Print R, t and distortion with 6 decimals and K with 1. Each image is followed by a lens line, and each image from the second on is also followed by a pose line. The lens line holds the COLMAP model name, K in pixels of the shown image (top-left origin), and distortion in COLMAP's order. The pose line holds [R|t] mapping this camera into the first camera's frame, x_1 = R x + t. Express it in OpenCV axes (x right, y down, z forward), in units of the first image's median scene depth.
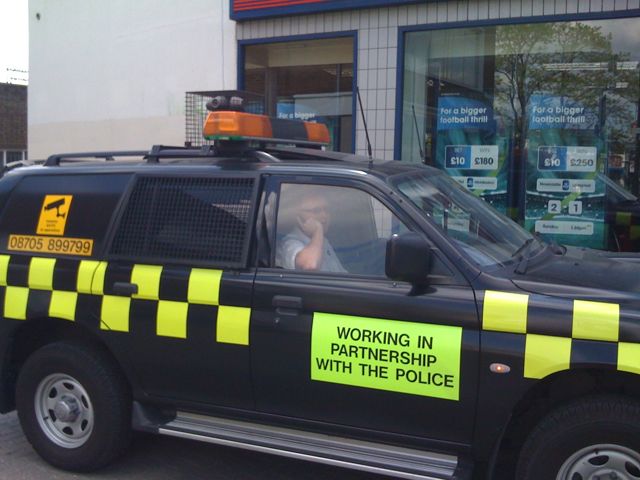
lens RADIAL K [[730.5, 0, 314.3], [0, 730.5, 243.4], [0, 0, 1]] dist [-0.008341, 0.000000]
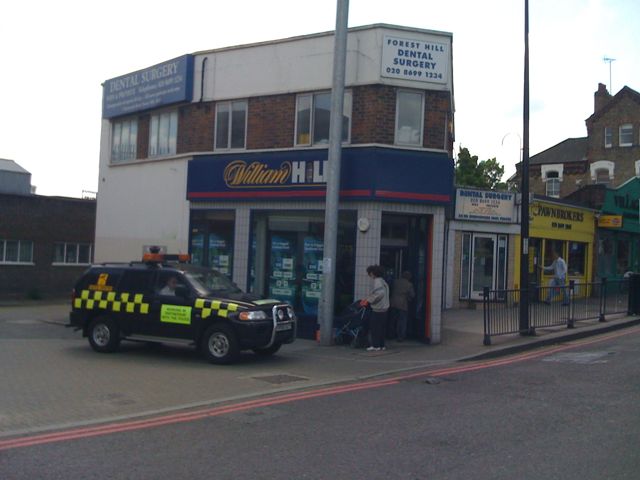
lens RADIAL K [[730.5, 0, 325.5], [0, 730.5, 239.5], [0, 0, 1]] dist [-0.008341, 0.000000]
pose [[0.997712, 0.026784, -0.062074, 0.975226], [-0.034341, 0.991680, -0.124063, 0.177059], [0.058235, 0.125911, 0.990331, -2.569053]]
